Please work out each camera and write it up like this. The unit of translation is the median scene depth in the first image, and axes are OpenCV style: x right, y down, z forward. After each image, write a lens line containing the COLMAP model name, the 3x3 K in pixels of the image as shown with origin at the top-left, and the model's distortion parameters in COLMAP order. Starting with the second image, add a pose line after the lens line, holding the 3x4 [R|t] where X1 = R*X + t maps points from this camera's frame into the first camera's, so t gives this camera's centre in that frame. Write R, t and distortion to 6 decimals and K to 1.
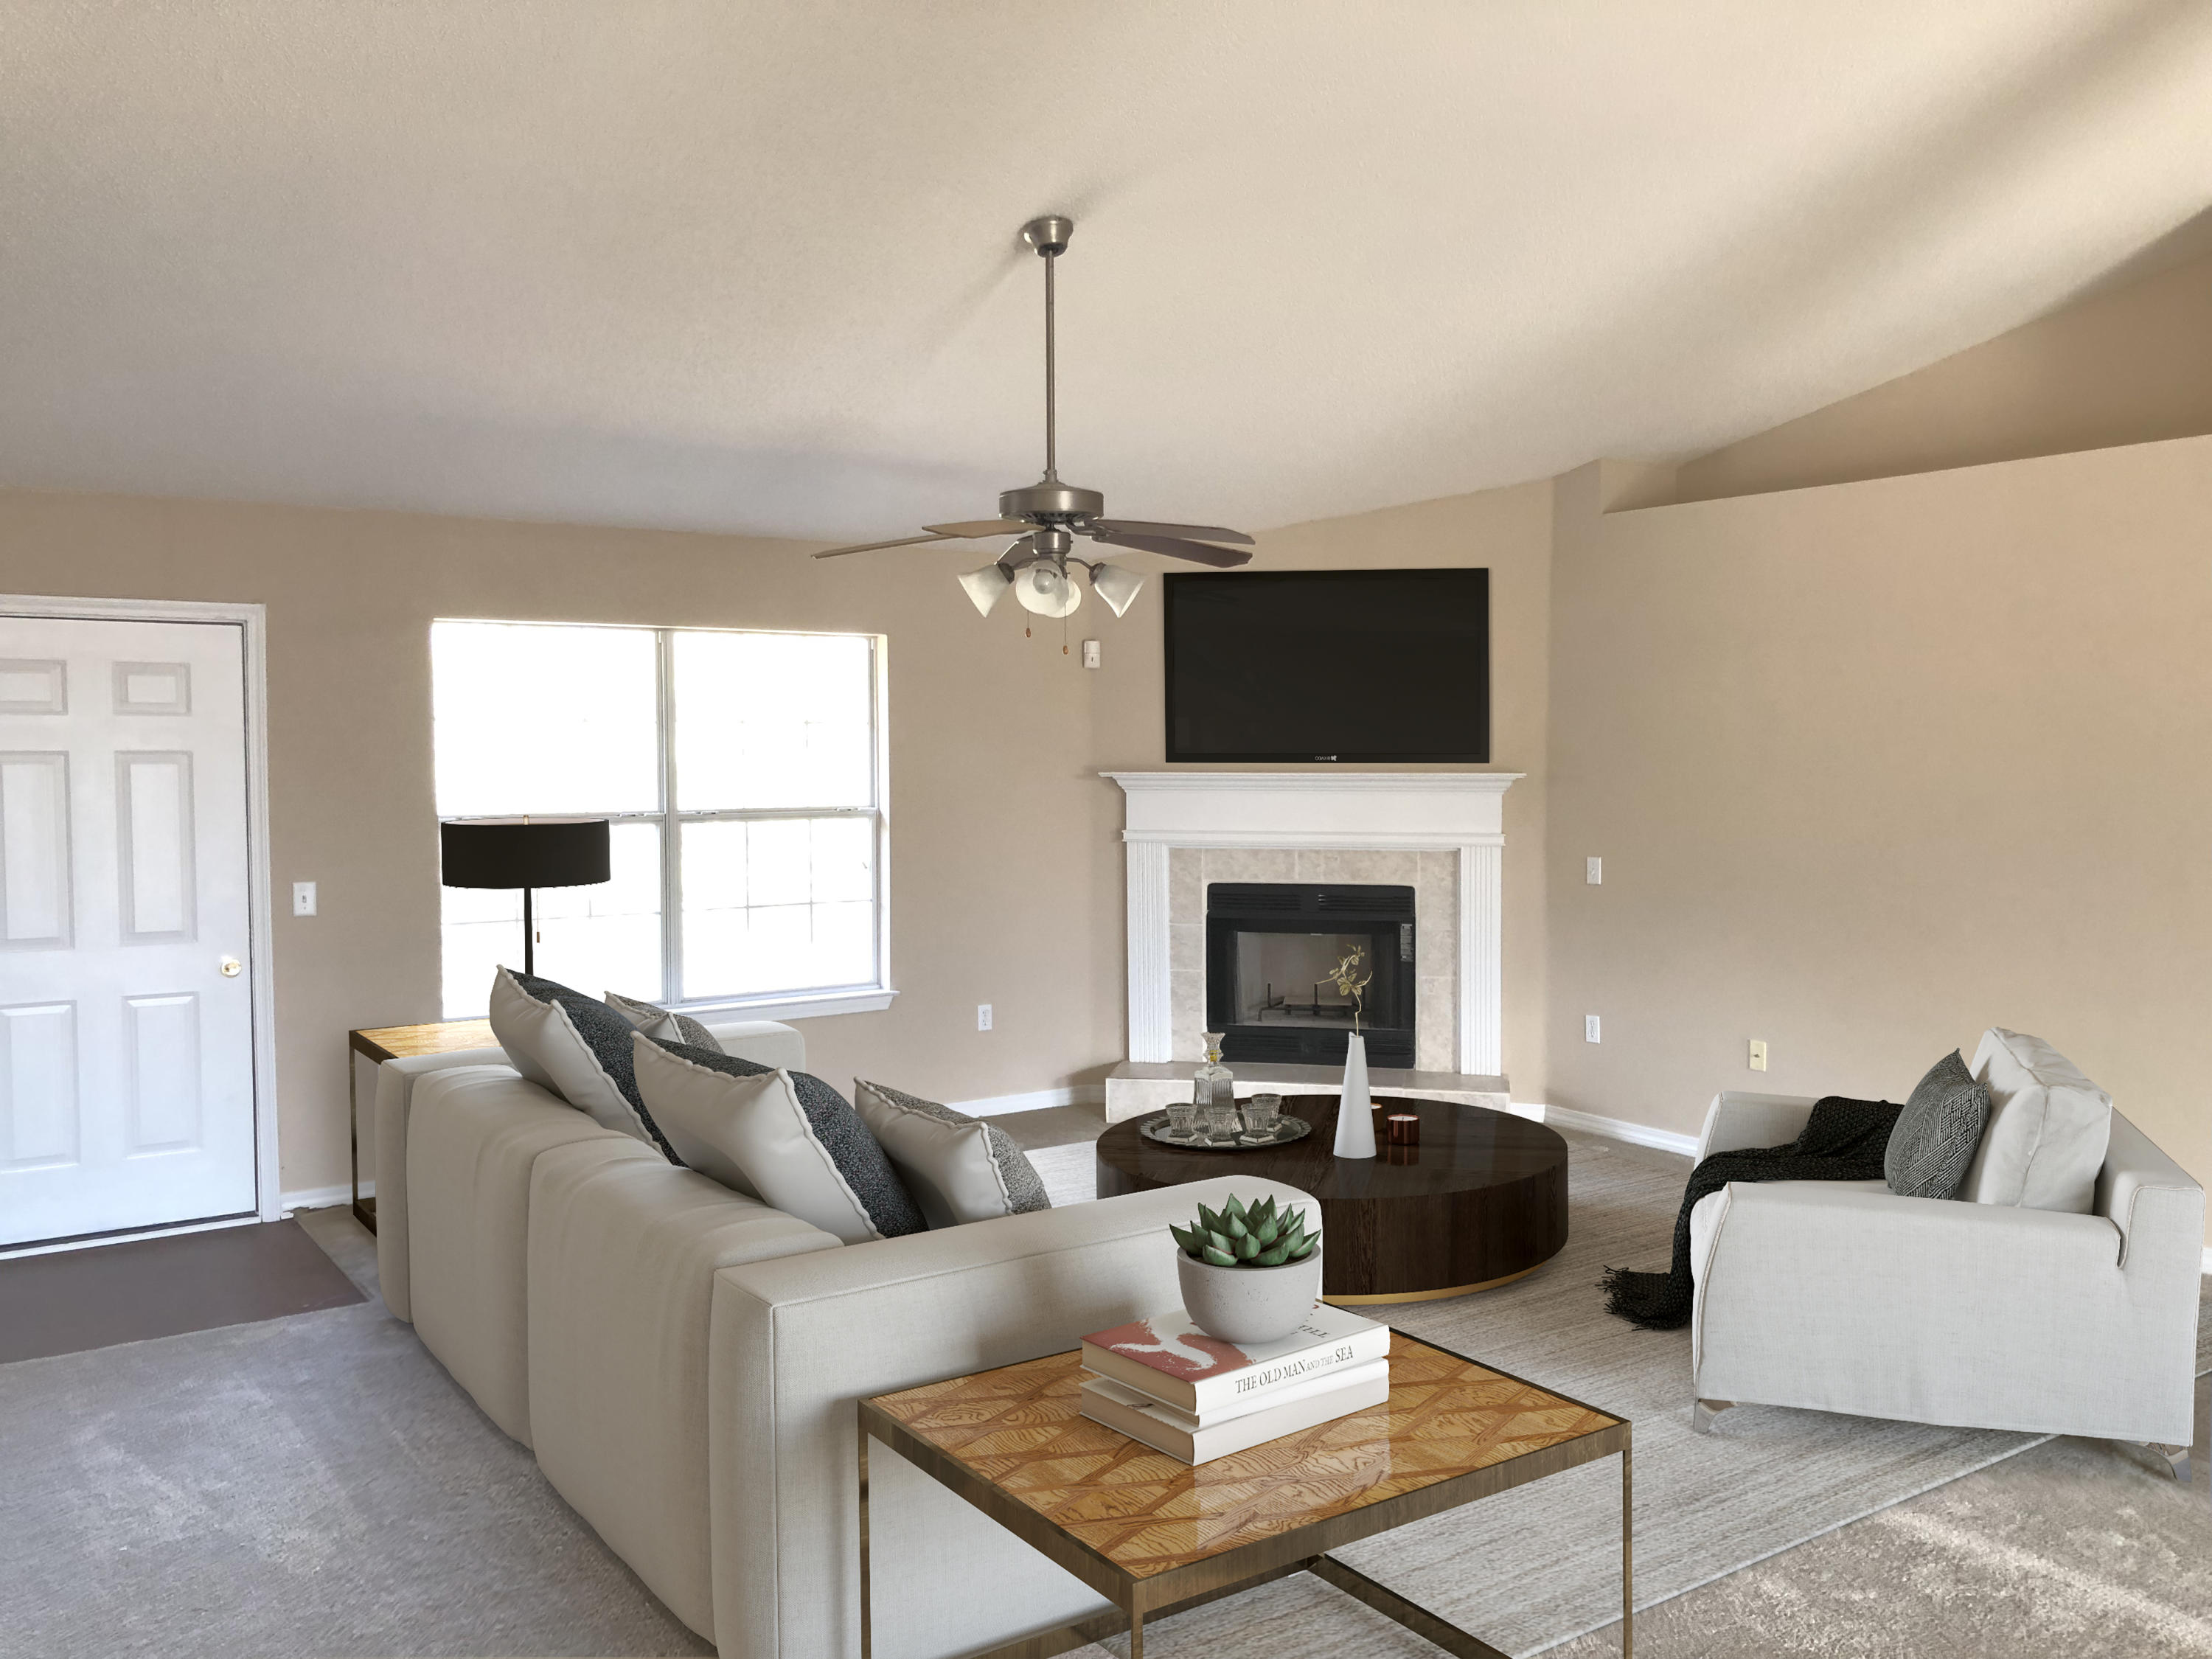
lens RADIAL K [[1815.9, 0, 1107.3], [0, 1815.9, 825.8], [0, 0, 1]] dist [0.010703, 0.004167]
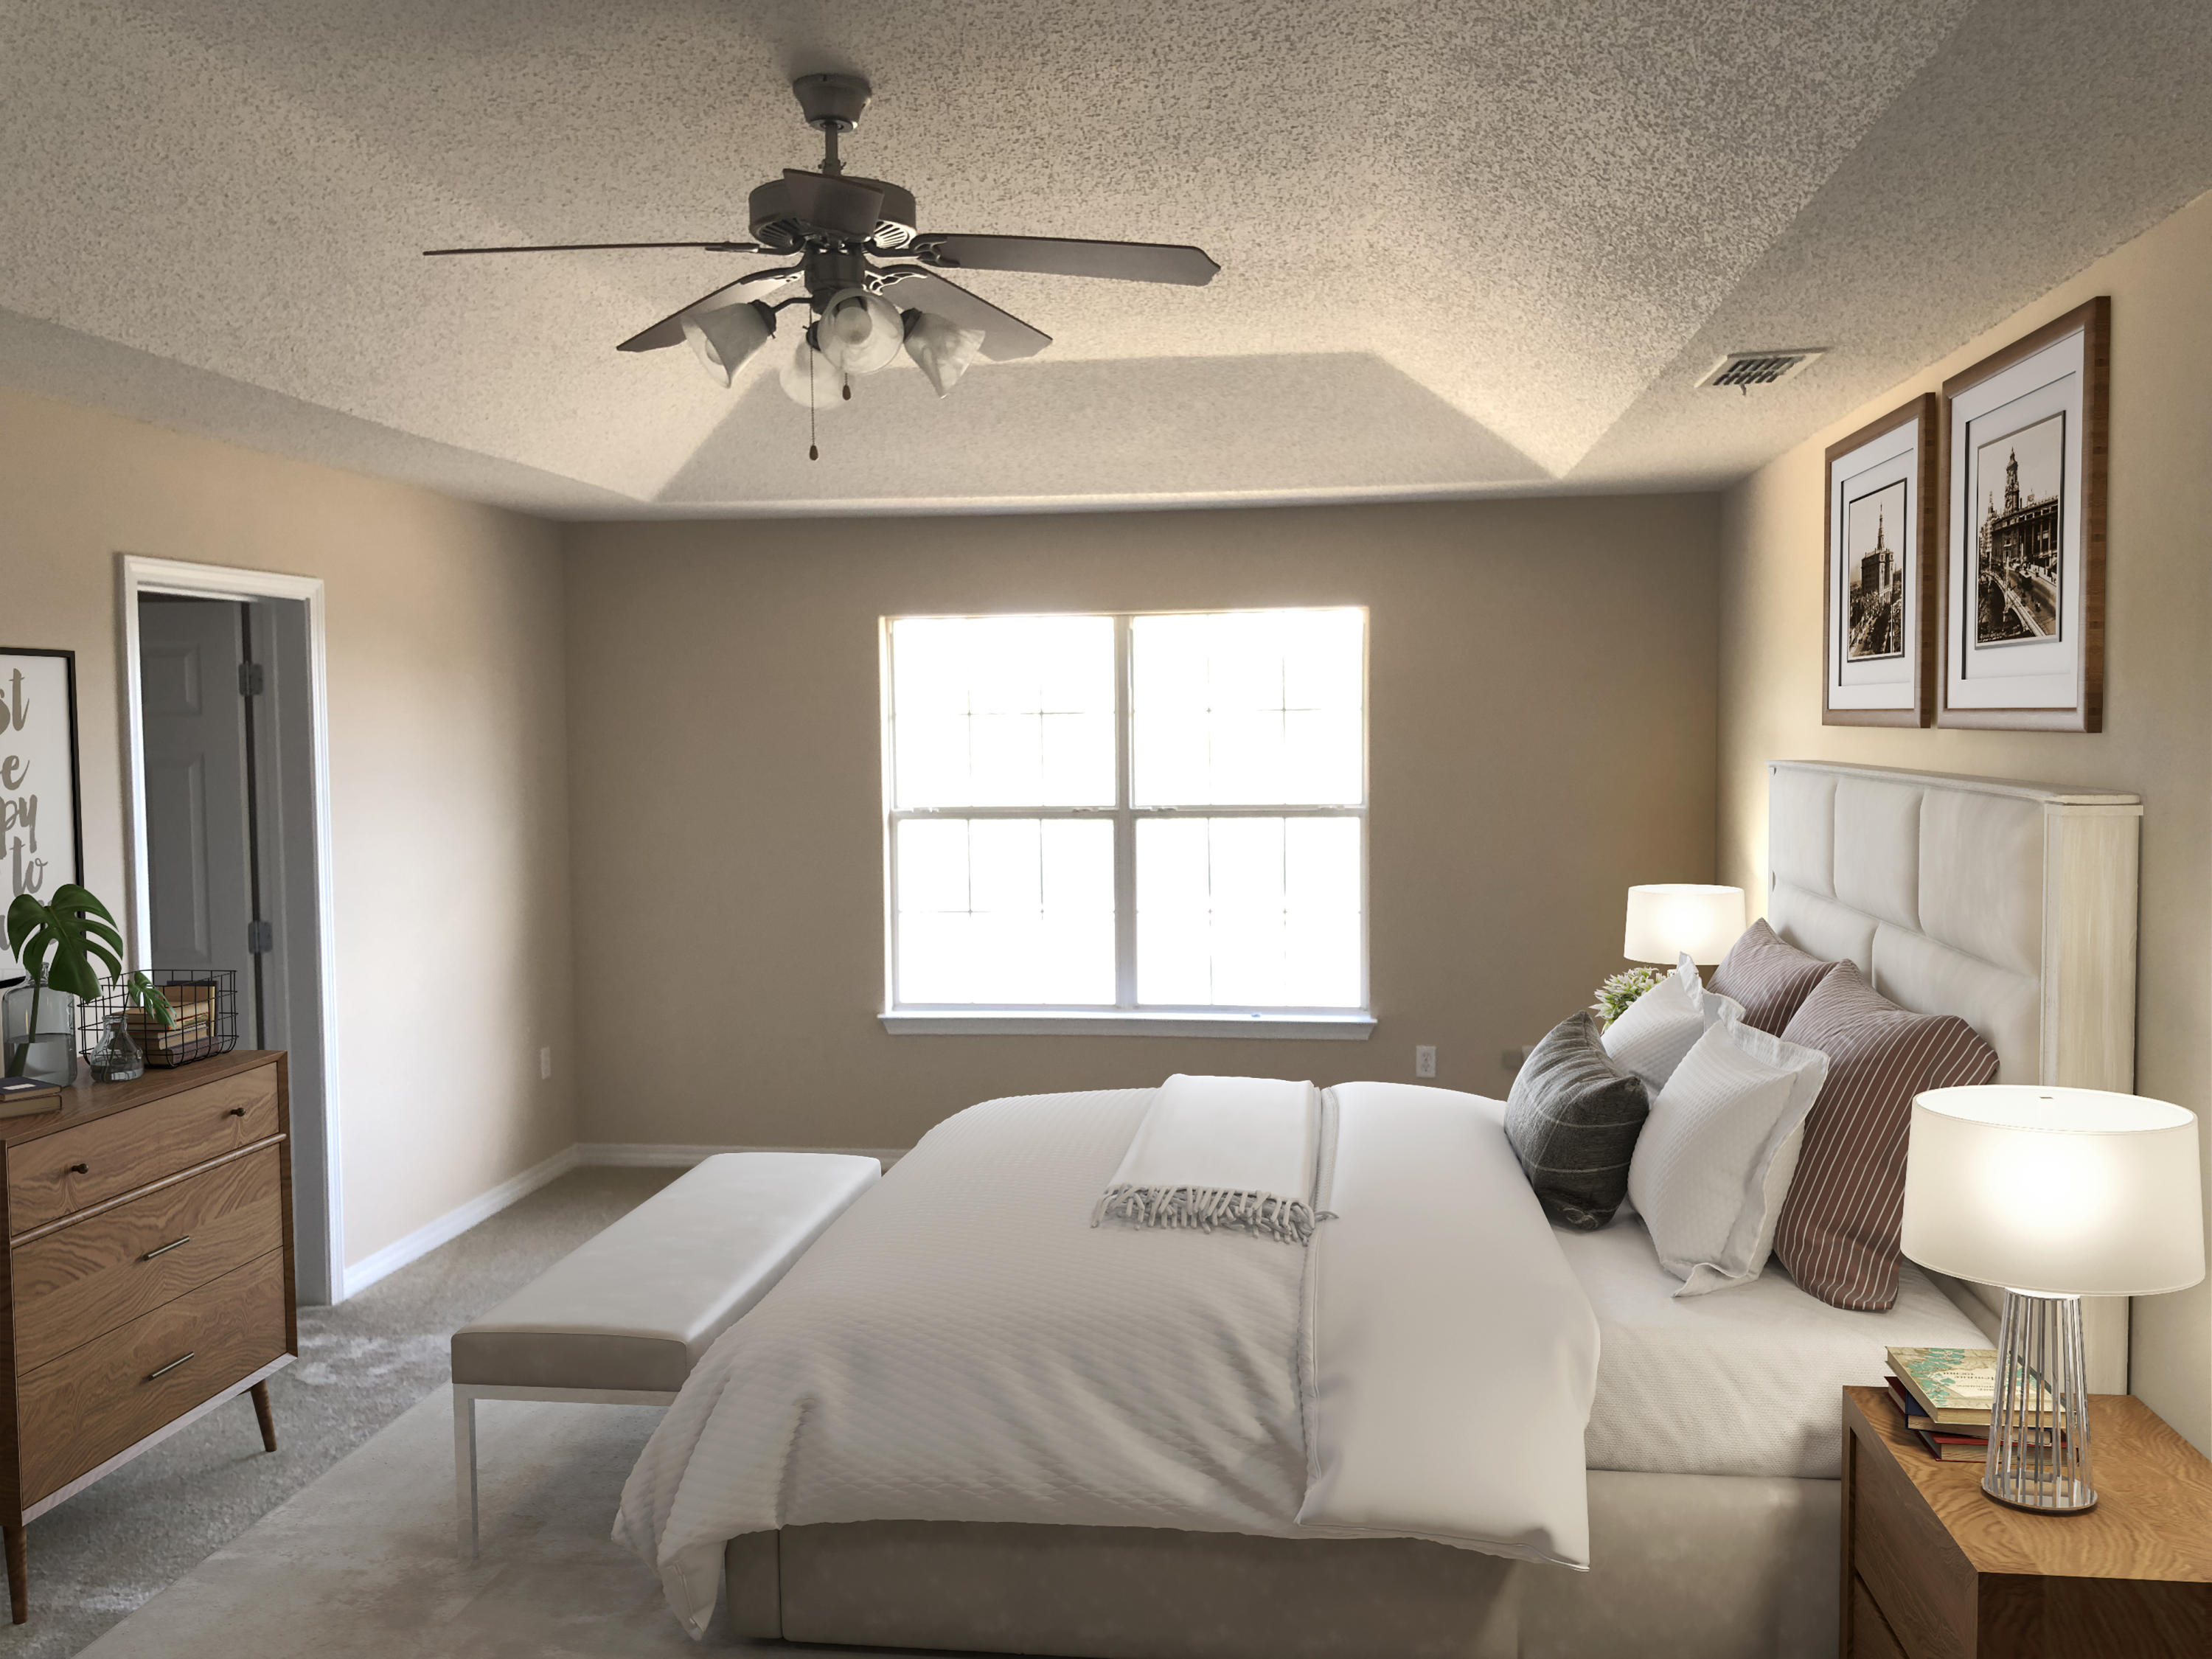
lens RADIAL K [[1815.9, 0, 1106.5], [0, 1815.9, 830.3], [0, 0, 1]] dist [0.010703, 0.004167]
pose [[0.742130, 0.029254, -0.669618, 0.385409], [-0.019611, 0.999567, 0.021934, -0.015960], [0.669969, -0.003146, 0.742382, 0.288487]]
